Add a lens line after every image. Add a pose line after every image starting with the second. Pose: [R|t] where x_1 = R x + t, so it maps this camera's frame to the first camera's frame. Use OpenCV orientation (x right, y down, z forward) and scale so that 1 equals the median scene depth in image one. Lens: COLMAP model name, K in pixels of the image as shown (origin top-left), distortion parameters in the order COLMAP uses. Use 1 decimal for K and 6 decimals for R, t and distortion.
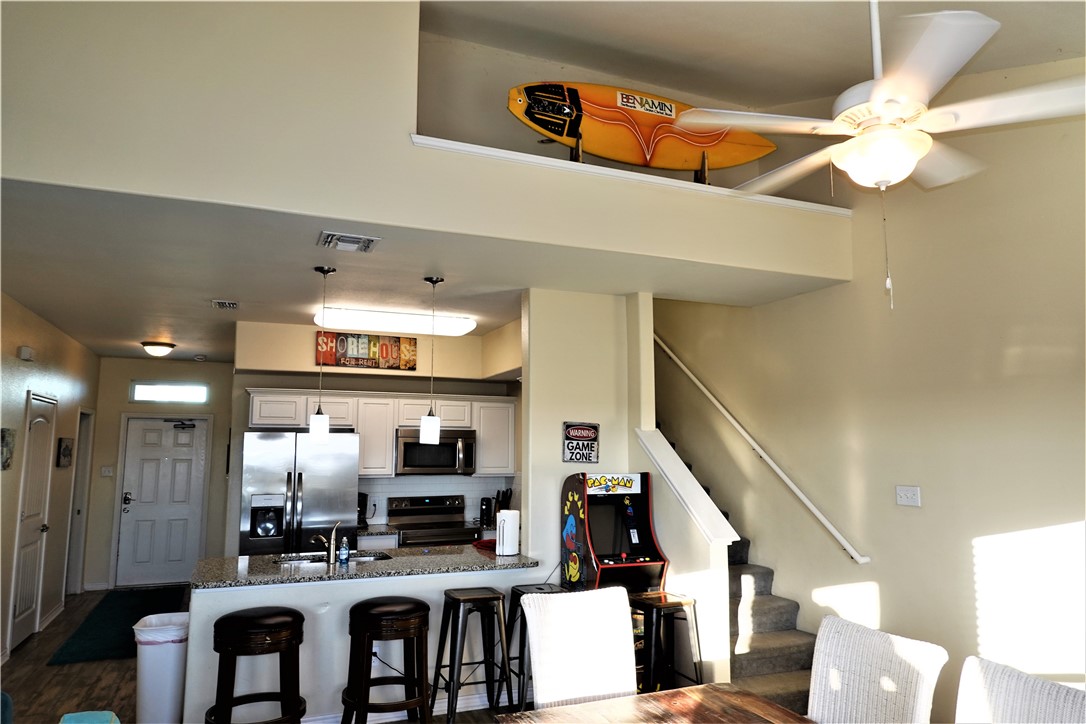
lens RADIAL K [[731.0, 0, 543.6], [0, 731.0, 361.2], [0, 0, 1]] dist [-0.001971, 0.001327]
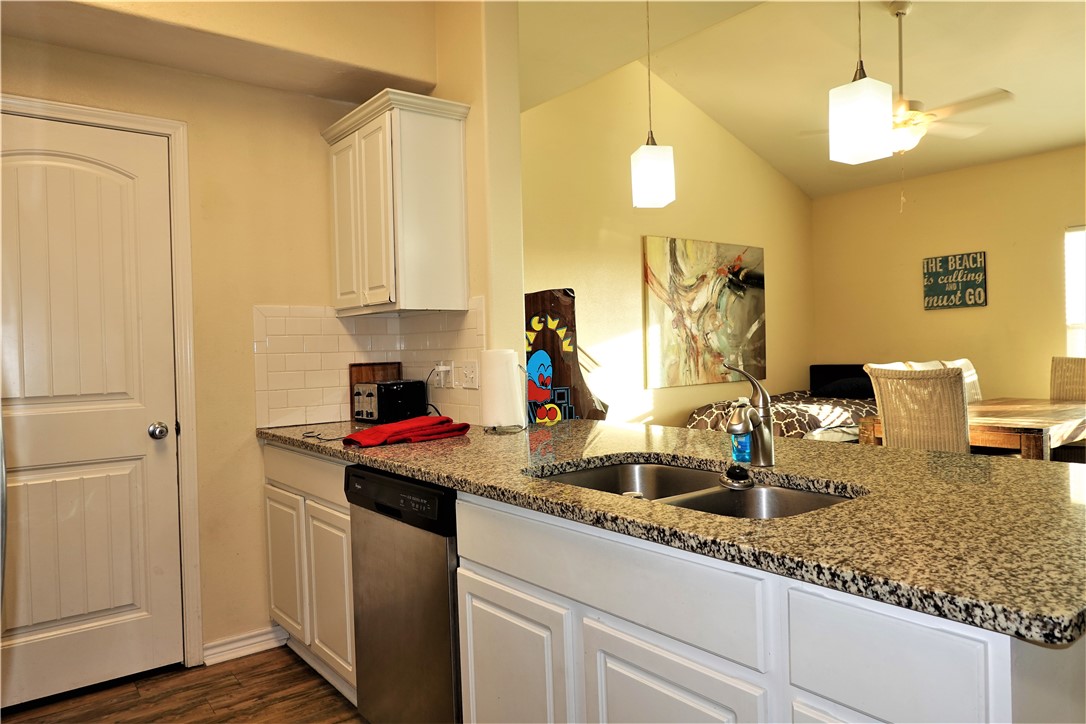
lens RADIAL K [[731.0, 0, 540.8], [0, 731.0, 356.7], [0, 0, 1]] dist [-0.001971, 0.001327]
pose [[-0.265606, -0.004581, 0.964071, -0.572640], [-0.092910, 0.995456, -0.020867, 0.216450], [-0.959594, -0.095114, -0.264824, 1.109110]]
